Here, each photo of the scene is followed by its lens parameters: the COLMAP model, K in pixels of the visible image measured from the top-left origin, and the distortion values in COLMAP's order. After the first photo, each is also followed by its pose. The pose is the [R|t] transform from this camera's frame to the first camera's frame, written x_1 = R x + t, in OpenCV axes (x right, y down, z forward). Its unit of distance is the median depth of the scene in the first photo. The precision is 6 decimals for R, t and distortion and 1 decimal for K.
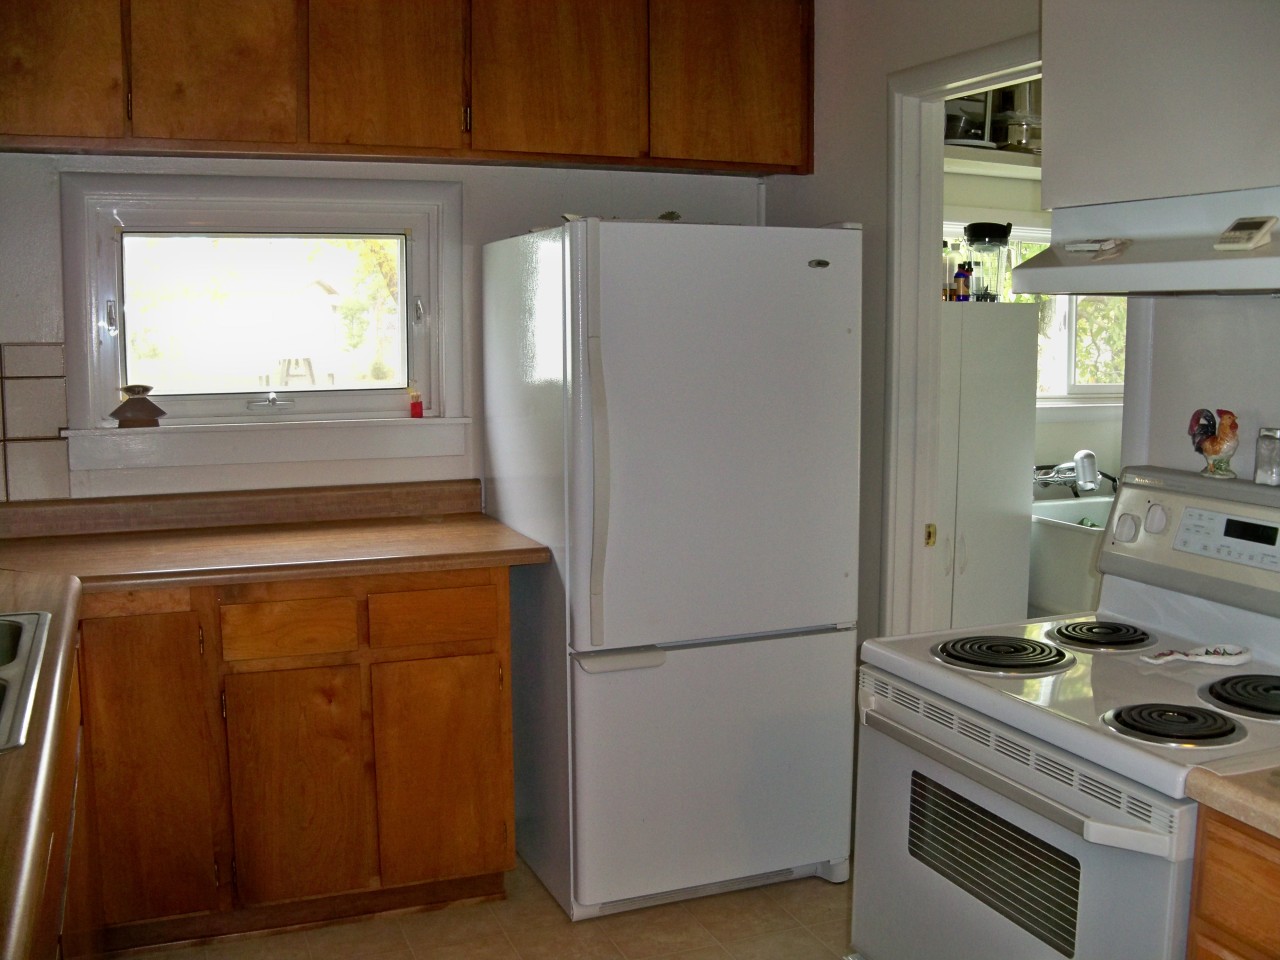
lens RADIAL K [[1309.0, 0, 640.0], [0, 1309.0, 480.0], [0, 0, 1]] dist [-0.190810, 0.208103]
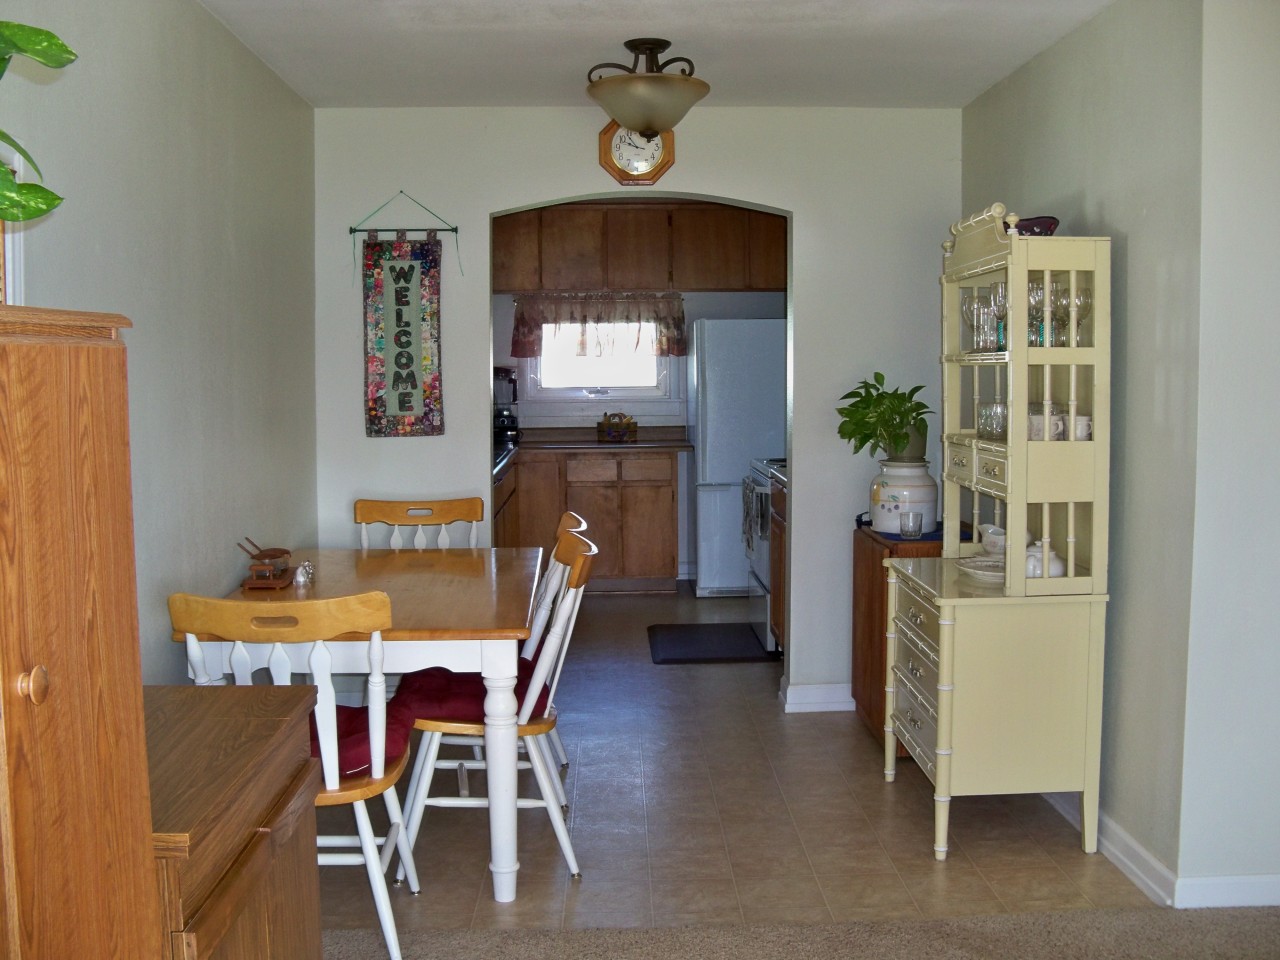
lens RADIAL K [[1309.0, 0, 640.0], [0, 1309.0, 480.0], [0, 0, 1]] dist [-0.190810, 0.208103]
pose [[0.938103, 0.021141, -0.345710, 0.745590], [-0.030444, 0.999305, -0.021500, 0.183596], [0.345015, 0.030694, 0.938095, -1.481987]]
